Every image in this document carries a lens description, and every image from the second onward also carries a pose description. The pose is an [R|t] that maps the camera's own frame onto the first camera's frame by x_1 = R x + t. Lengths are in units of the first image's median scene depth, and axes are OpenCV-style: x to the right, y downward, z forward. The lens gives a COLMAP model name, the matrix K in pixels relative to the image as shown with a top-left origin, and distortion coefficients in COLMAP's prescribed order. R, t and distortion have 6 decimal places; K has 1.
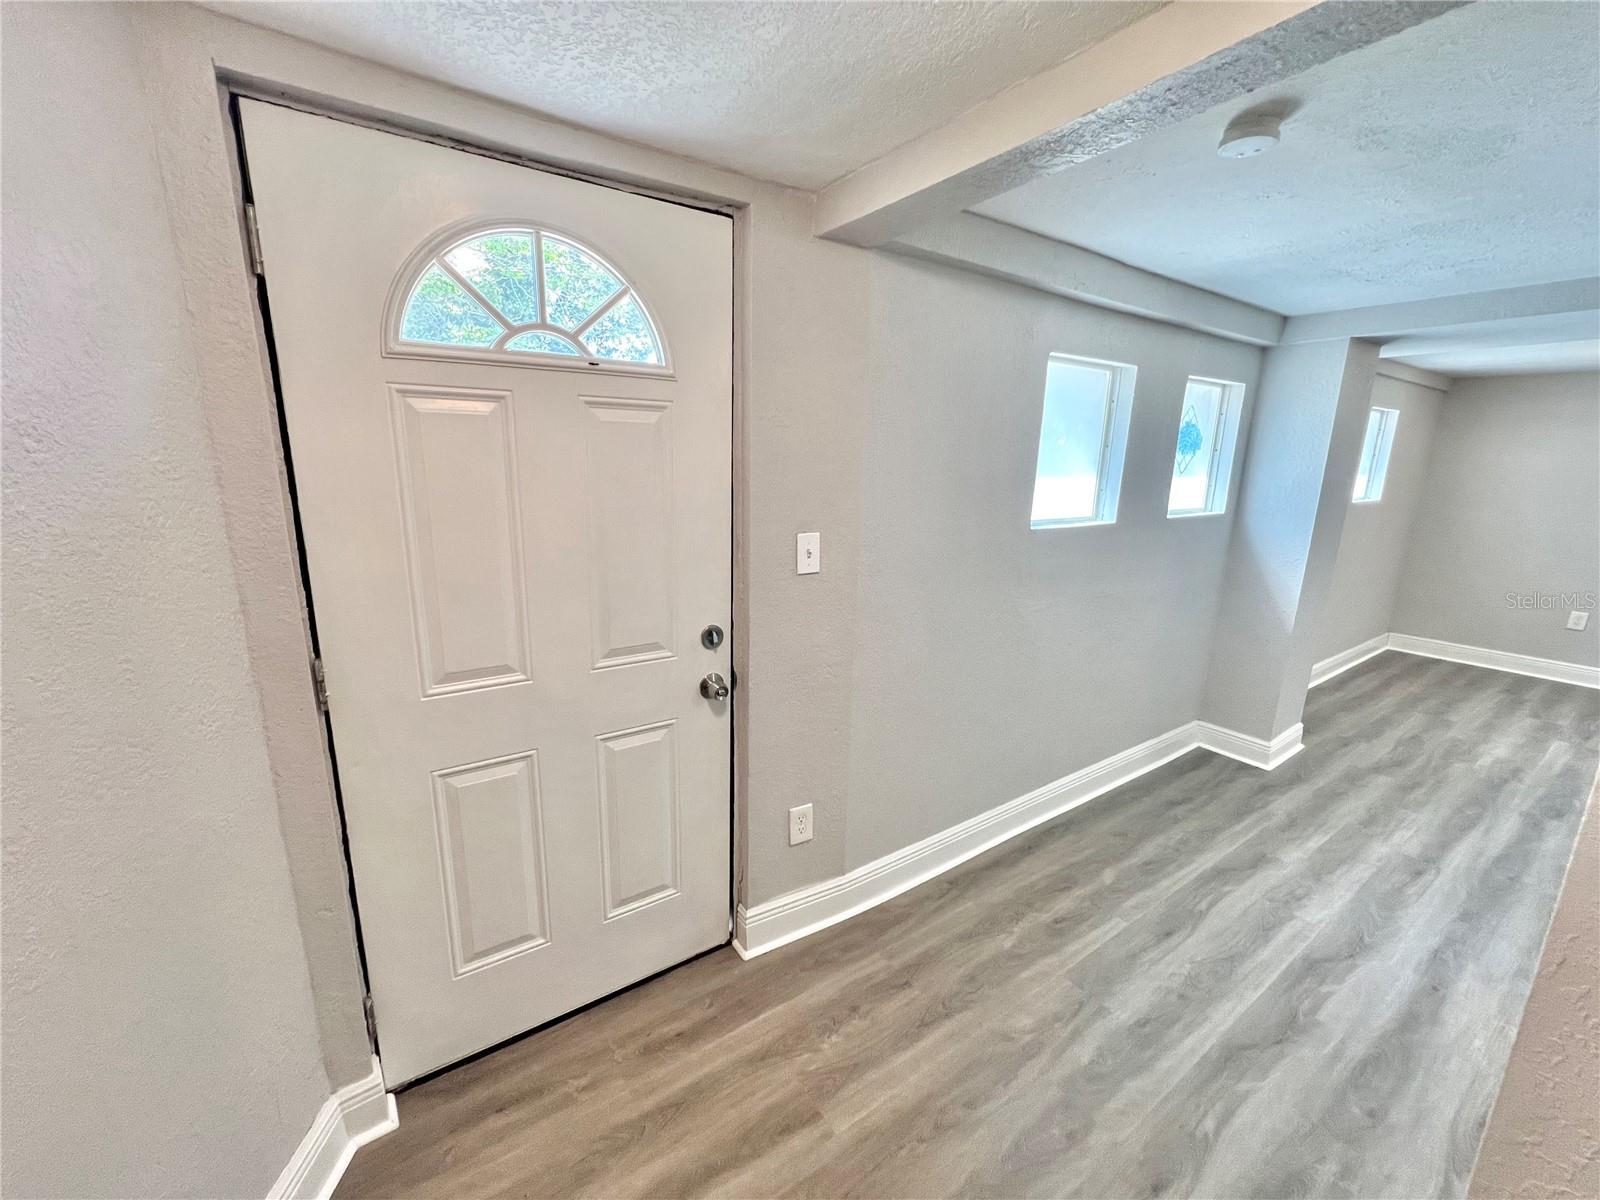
lens RADIAL K [[642.5, 0, 799.6], [0, 642.5, 597.3], [0, 0, 1]] dist [-0.006885, 0.002697]
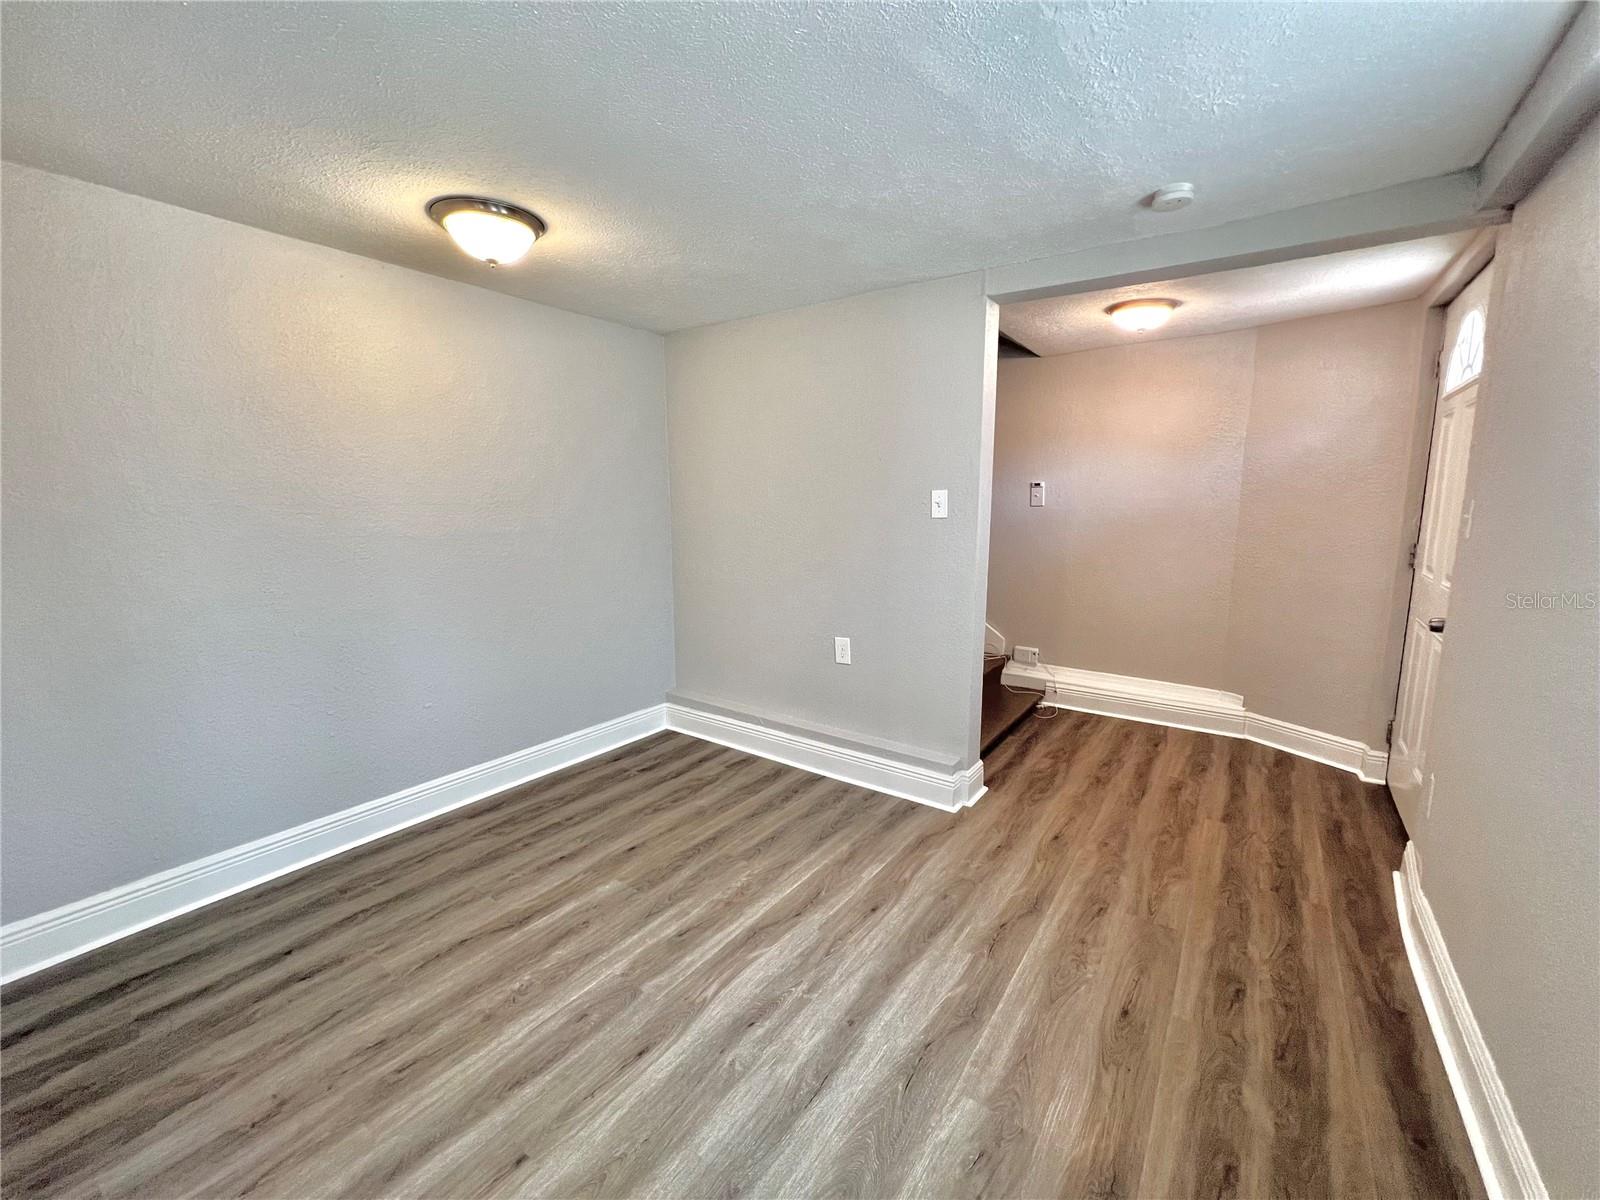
lens RADIAL K [[641.5, 0, 796.3], [0, 641.5, 597.1], [0, 0, 1]] dist [-0.003700, 0.000277]
pose [[-0.940117, 0.035355, -0.339012, 0.944690], [-0.089548, 0.934049, 0.345737, -0.143700], [0.328877, 0.355391, -0.874949, 1.078678]]
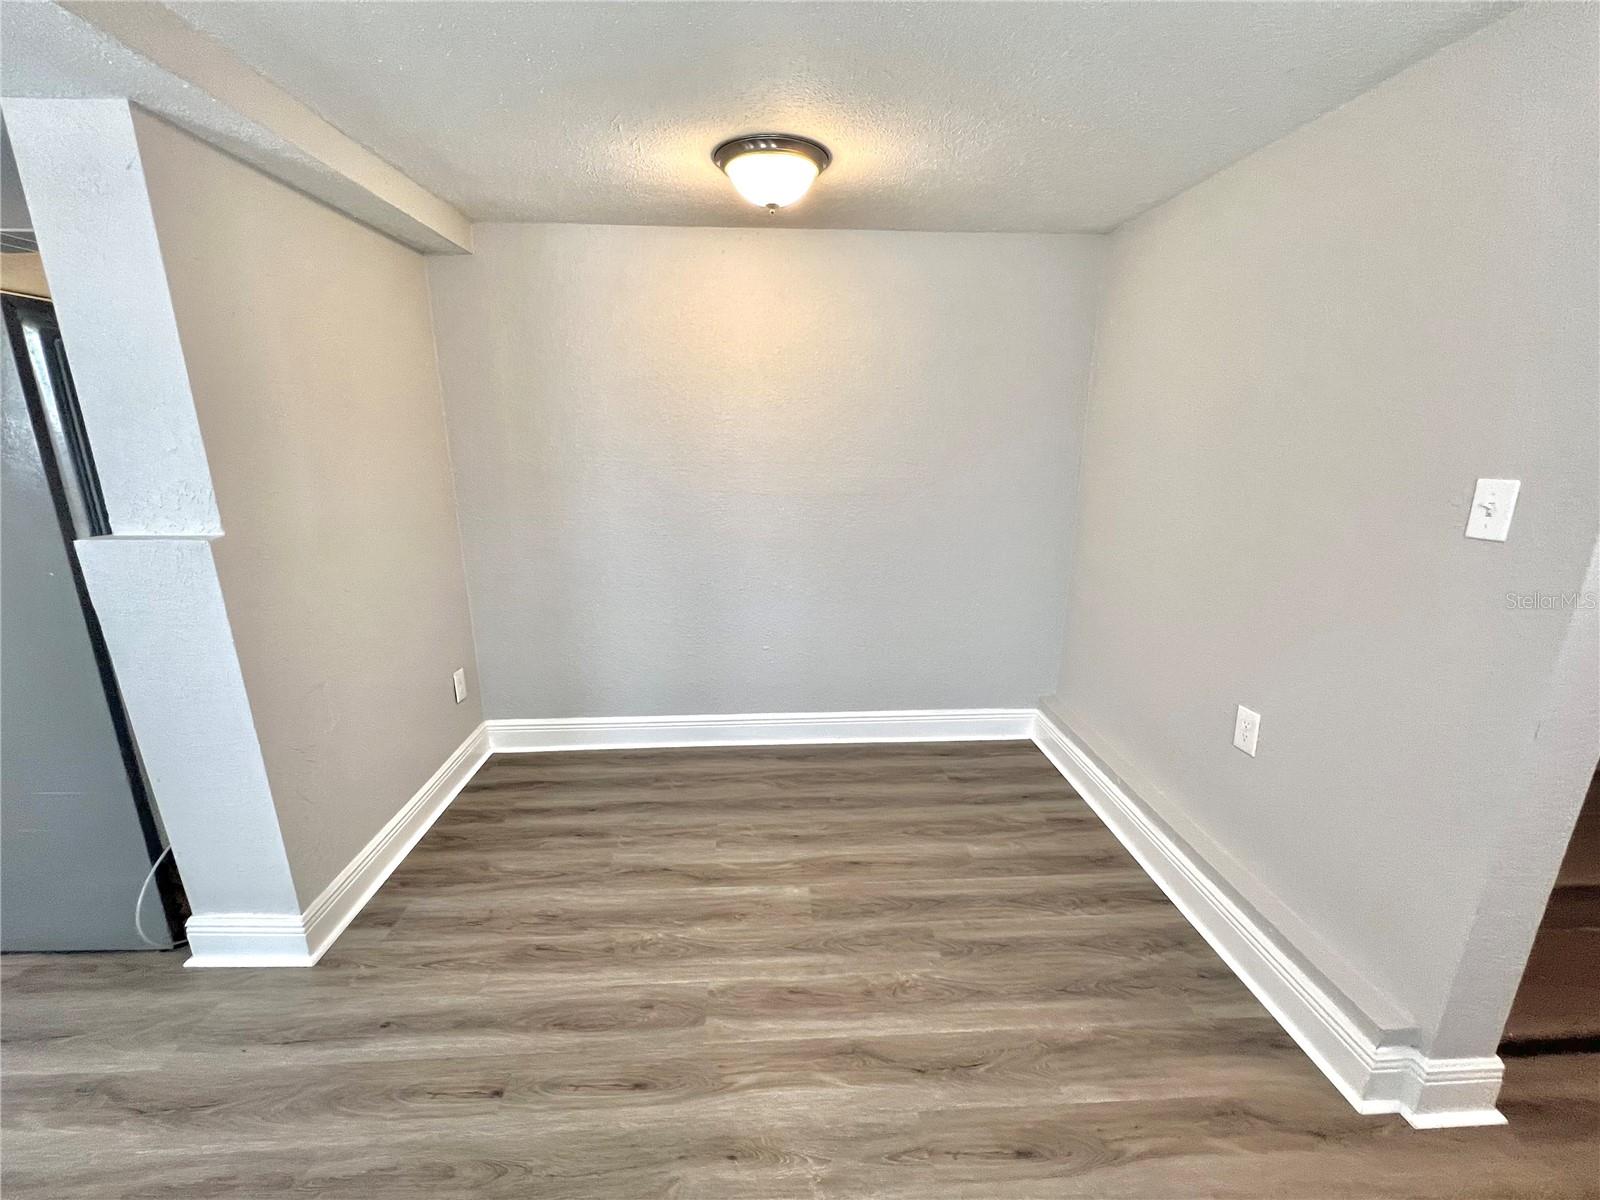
lens RADIAL K [[642.5, 0, 799.6], [0, 642.5, 597.3], [0, 0, 1]] dist [-0.006885, 0.002697]
pose [[-0.858044, -0.149417, 0.491361, 0.576489], [0.094763, 0.894254, 0.437413, -0.142381], [-0.504758, 0.421882, -0.753150, 0.841195]]
